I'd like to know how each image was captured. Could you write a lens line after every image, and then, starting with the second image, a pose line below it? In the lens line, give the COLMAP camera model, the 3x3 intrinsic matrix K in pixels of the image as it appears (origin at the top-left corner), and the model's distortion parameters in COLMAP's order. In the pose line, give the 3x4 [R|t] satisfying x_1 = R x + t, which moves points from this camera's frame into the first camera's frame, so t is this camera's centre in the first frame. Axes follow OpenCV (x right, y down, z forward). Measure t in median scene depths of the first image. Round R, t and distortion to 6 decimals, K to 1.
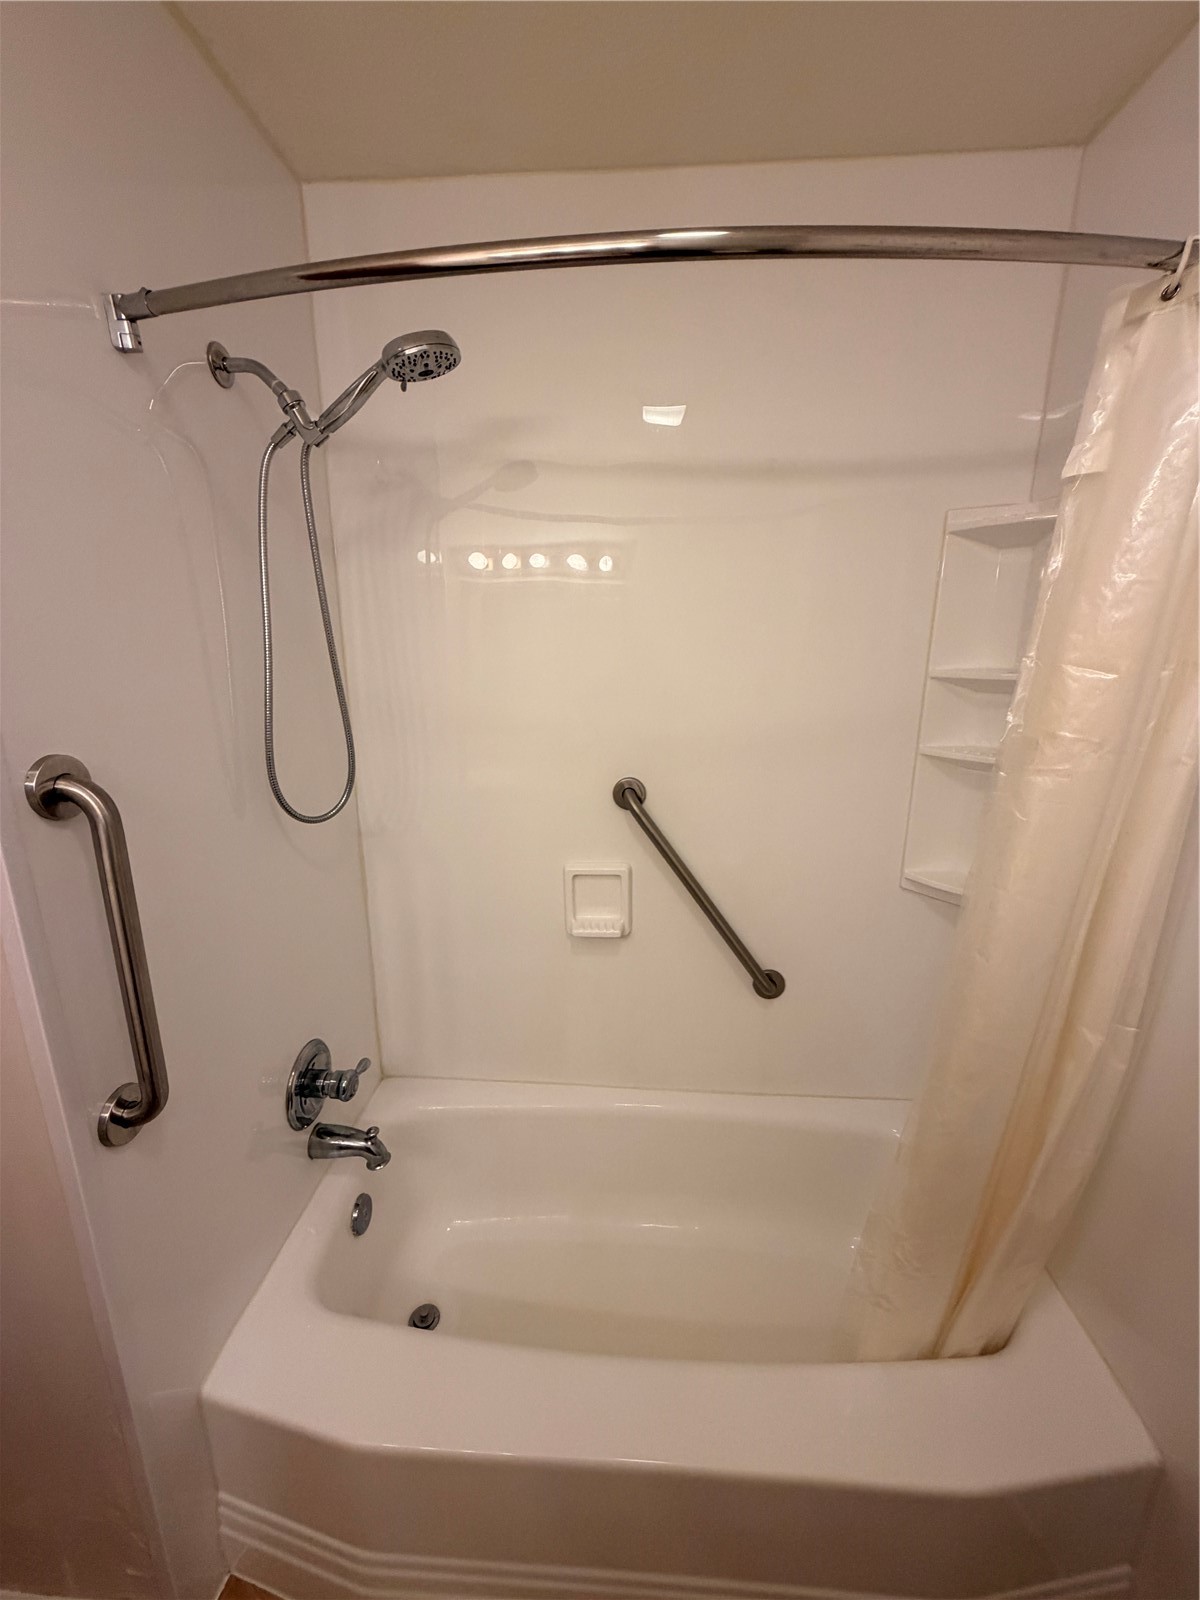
lens RADIAL K [[639.1, 0, 600.1], [0, 639.1, 798.0], [0, 0, 1]] dist [-0.002636, 0.000662]
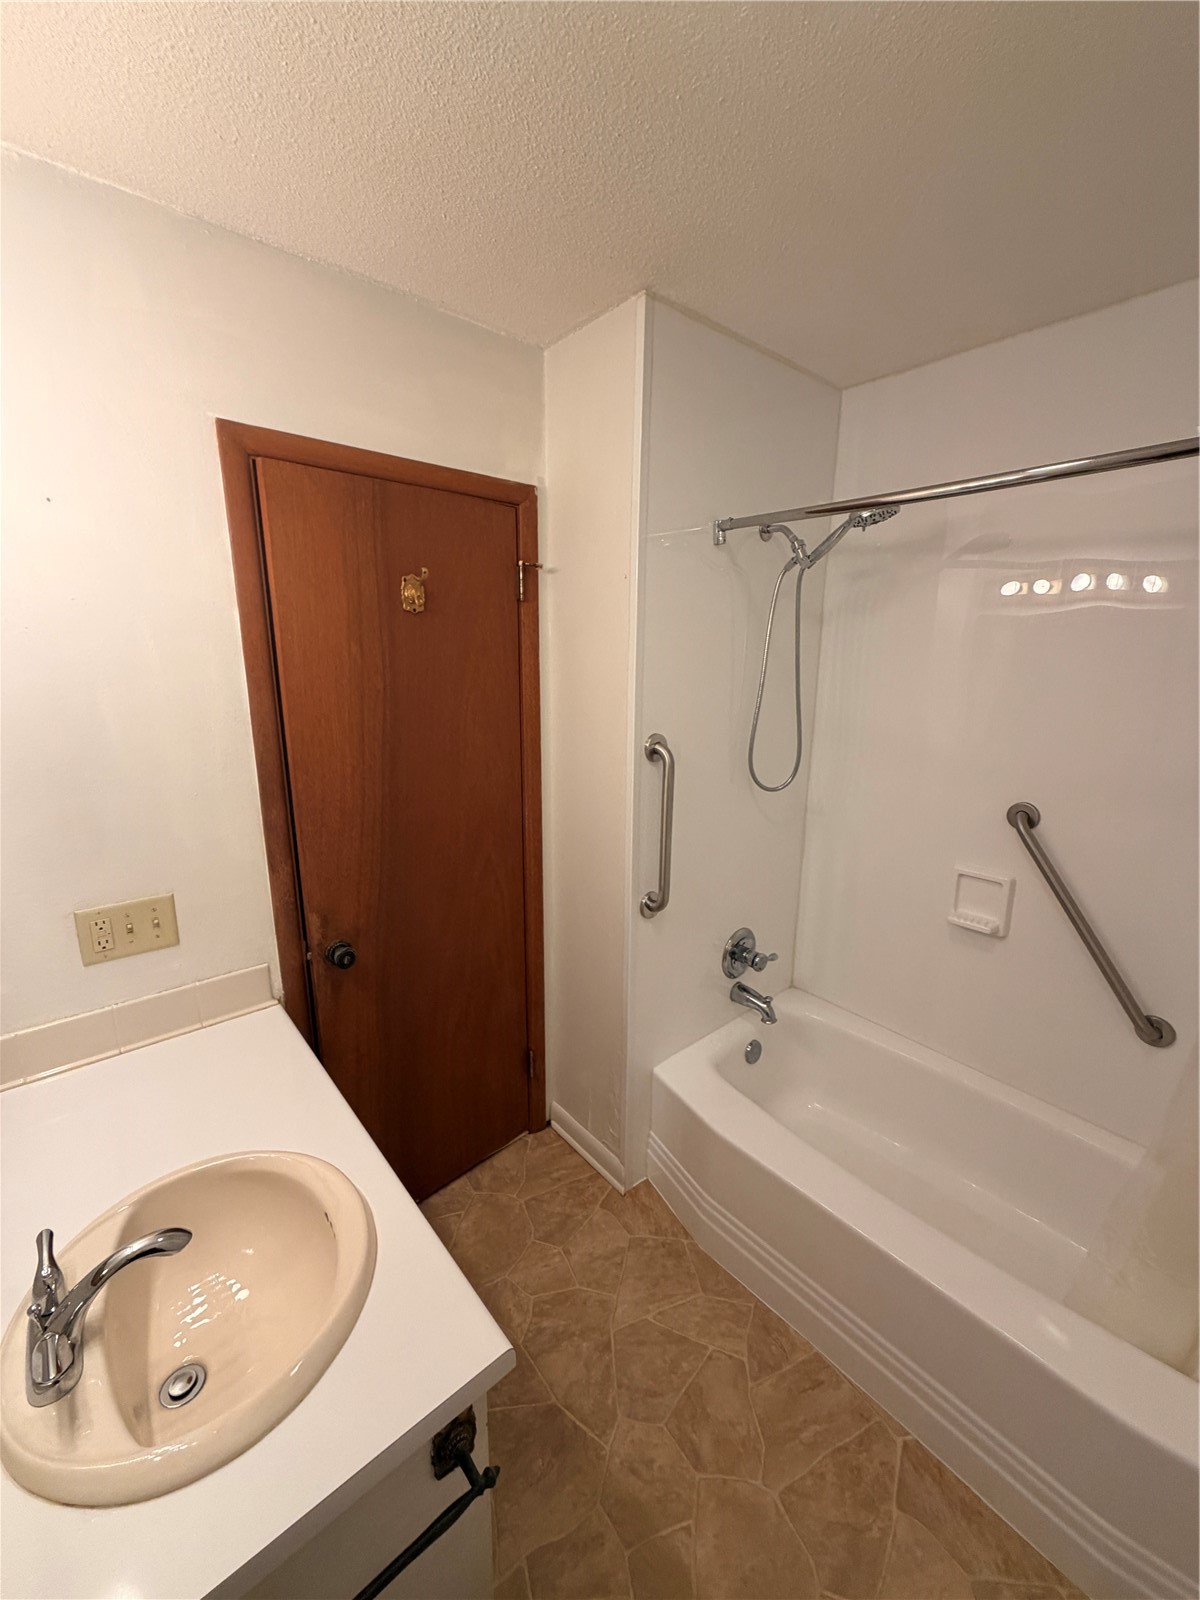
lens RADIAL K [[639.1, 0, 600.7], [0, 639.1, 798.5], [0, 0, 1]] dist [-0.002636, 0.000662]
pose [[0.698514, 0.166730, -0.695902, 0.353679], [-0.177092, 0.982505, 0.057640, 0.034704], [0.693337, 0.082977, 0.715820, -0.422121]]
